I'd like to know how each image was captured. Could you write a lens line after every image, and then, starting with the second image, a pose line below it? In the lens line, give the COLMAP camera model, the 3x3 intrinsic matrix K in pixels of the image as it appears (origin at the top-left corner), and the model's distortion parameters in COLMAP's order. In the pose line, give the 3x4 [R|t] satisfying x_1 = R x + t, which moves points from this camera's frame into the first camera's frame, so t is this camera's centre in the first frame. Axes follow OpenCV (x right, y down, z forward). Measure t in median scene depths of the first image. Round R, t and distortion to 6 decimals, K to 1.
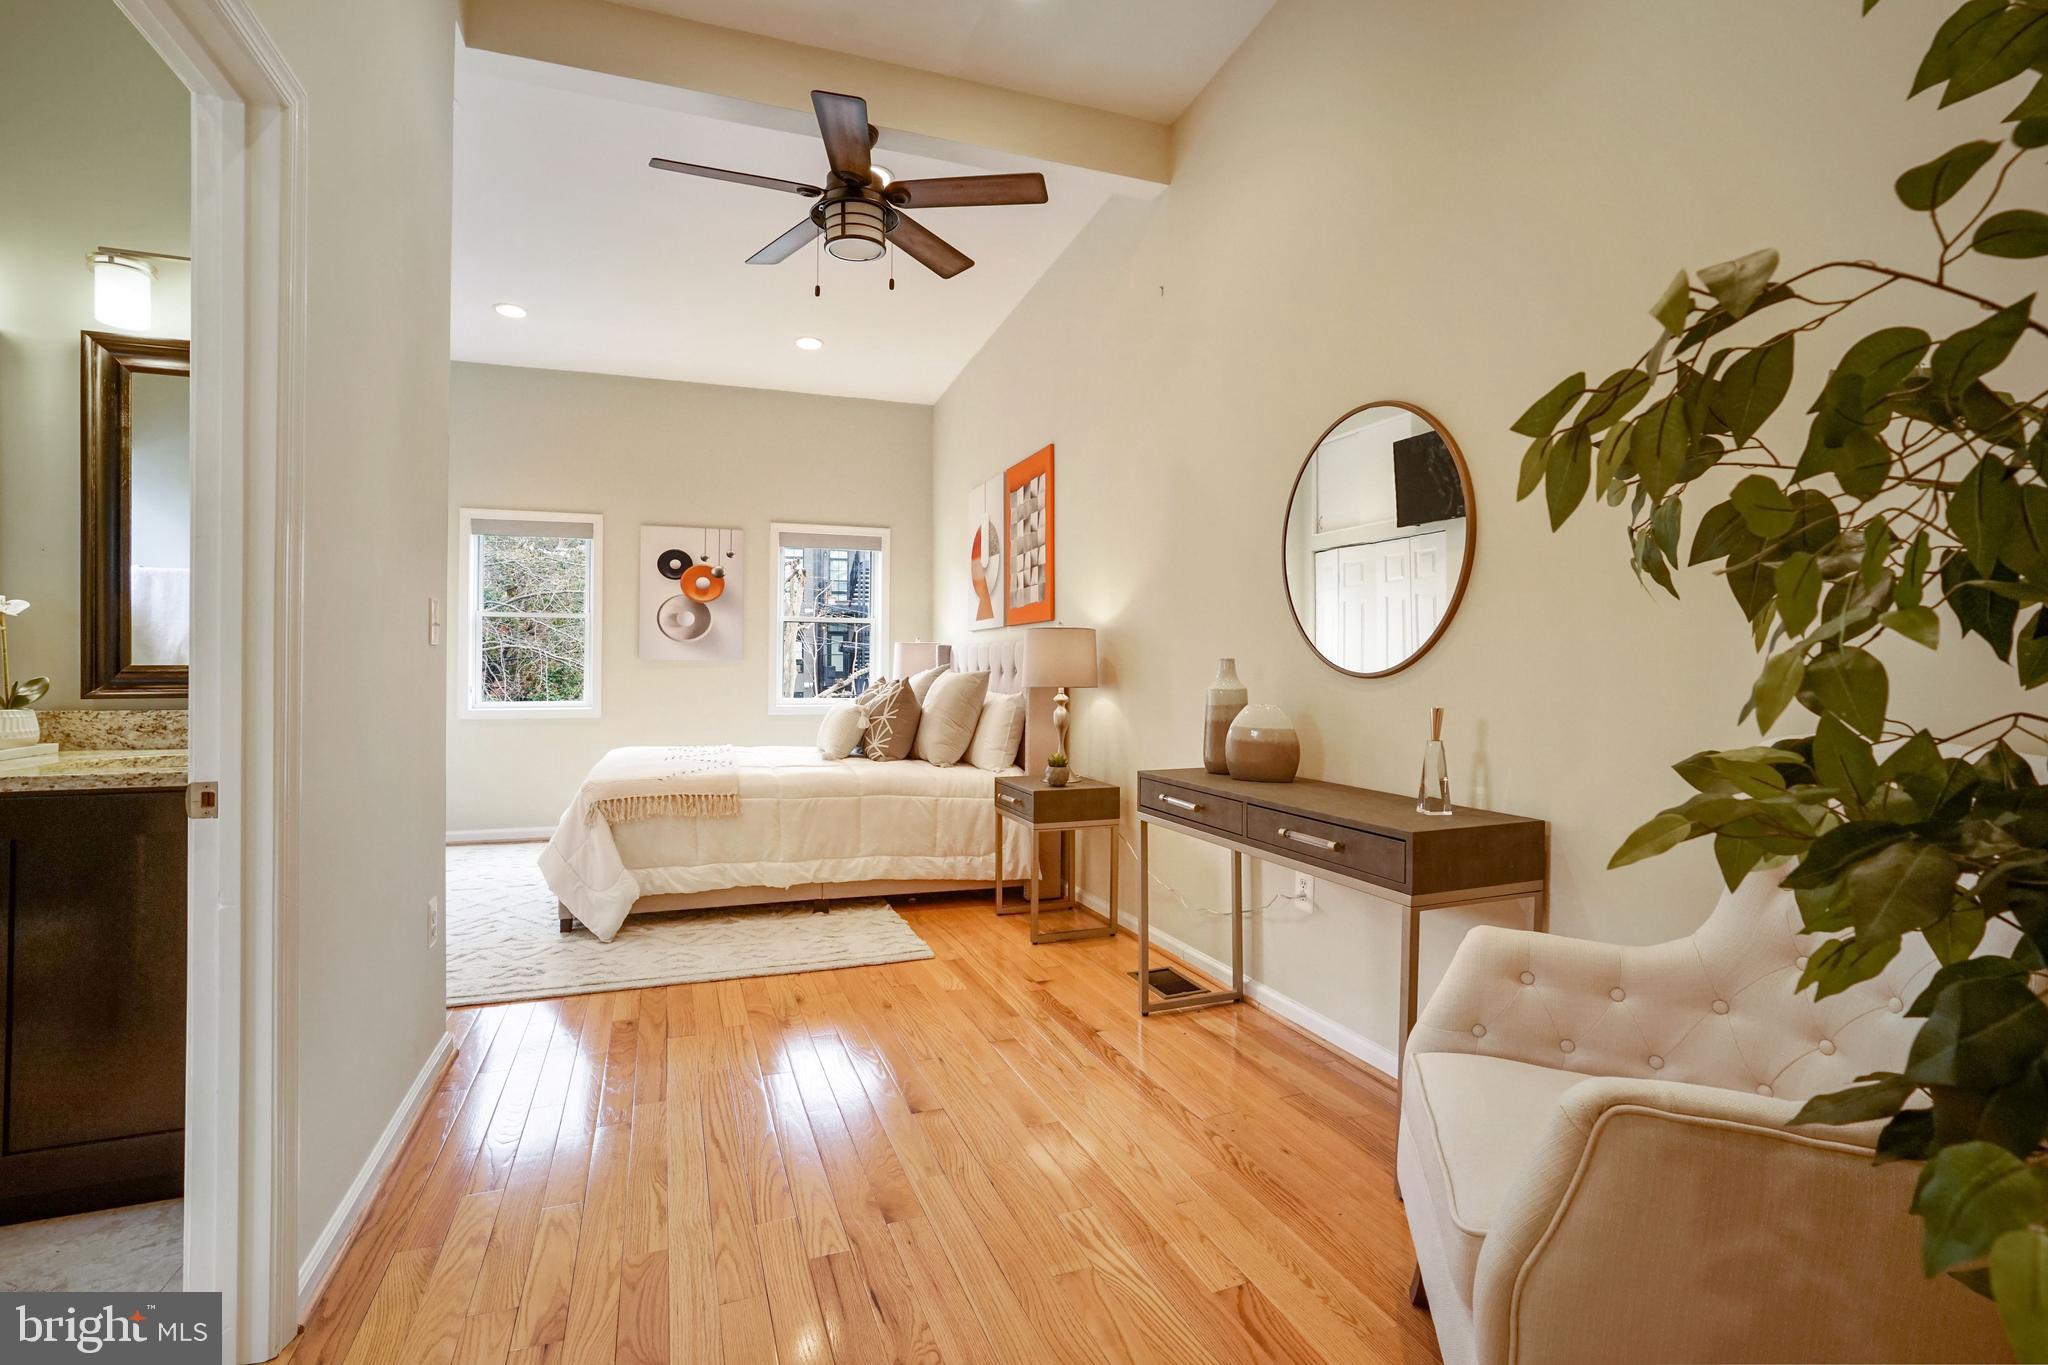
lens RADIAL K [[966.9, 0, 974.3], [0, 966.9, 657.8], [0, 0, 1]] dist [-0.049312, 0.028043]
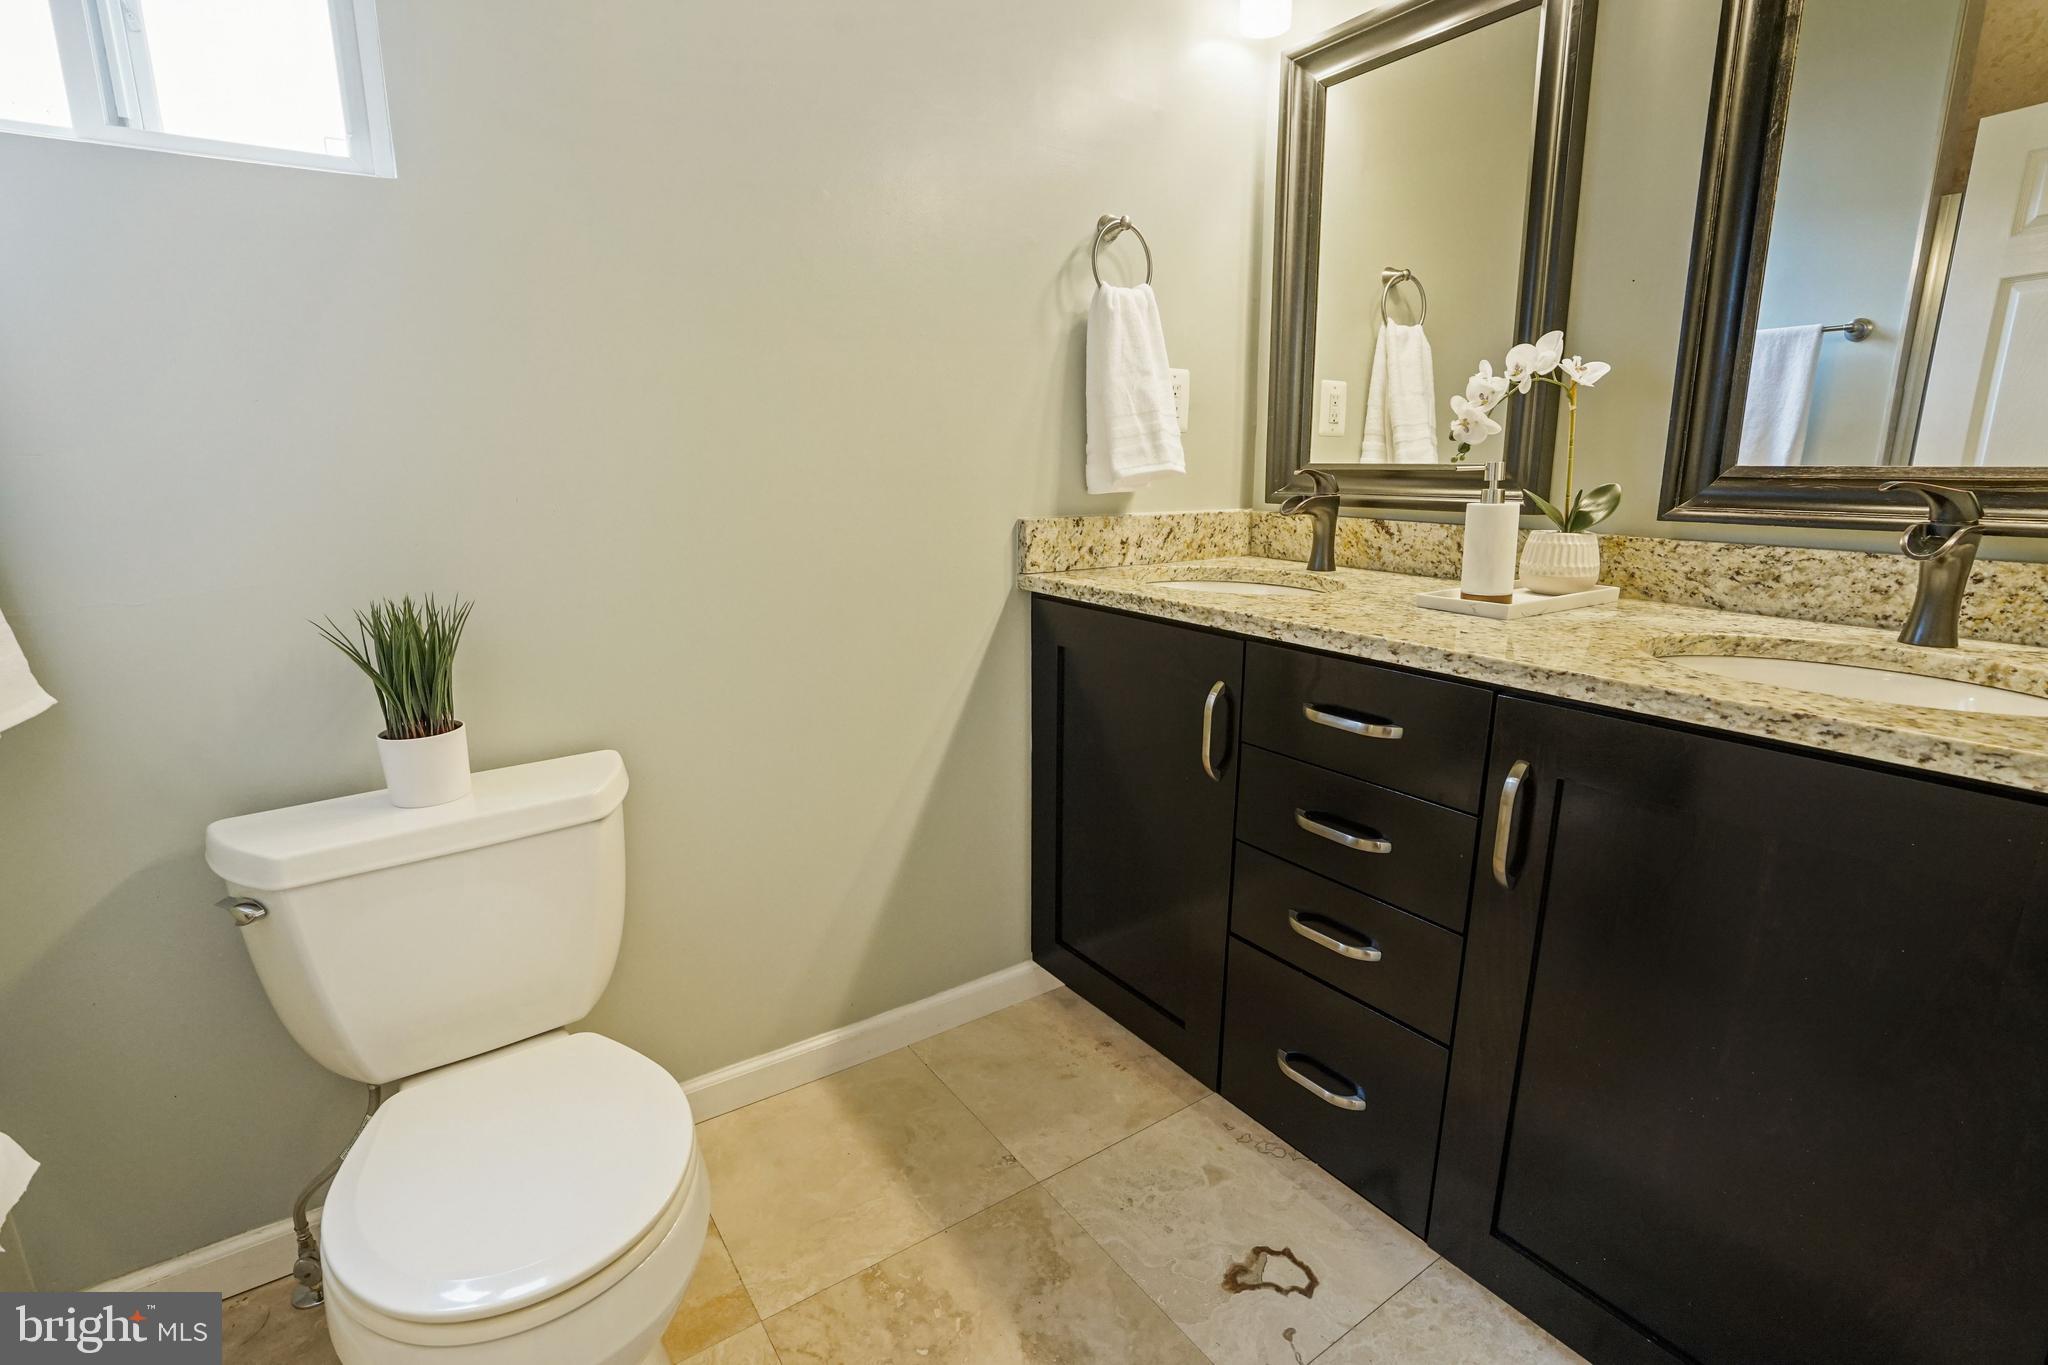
lens RADIAL K [[965.1, 0, 1033.8], [0, 965.1, 682.9], [0, 0, 1]] dist [-0.053676, 0.026363]
pose [[0.288495, 0.212898, -0.933512, -0.448624], [0.010925, 0.974171, 0.225547, 0.002033], [0.957419, -0.075268, 0.278718, 0.414373]]
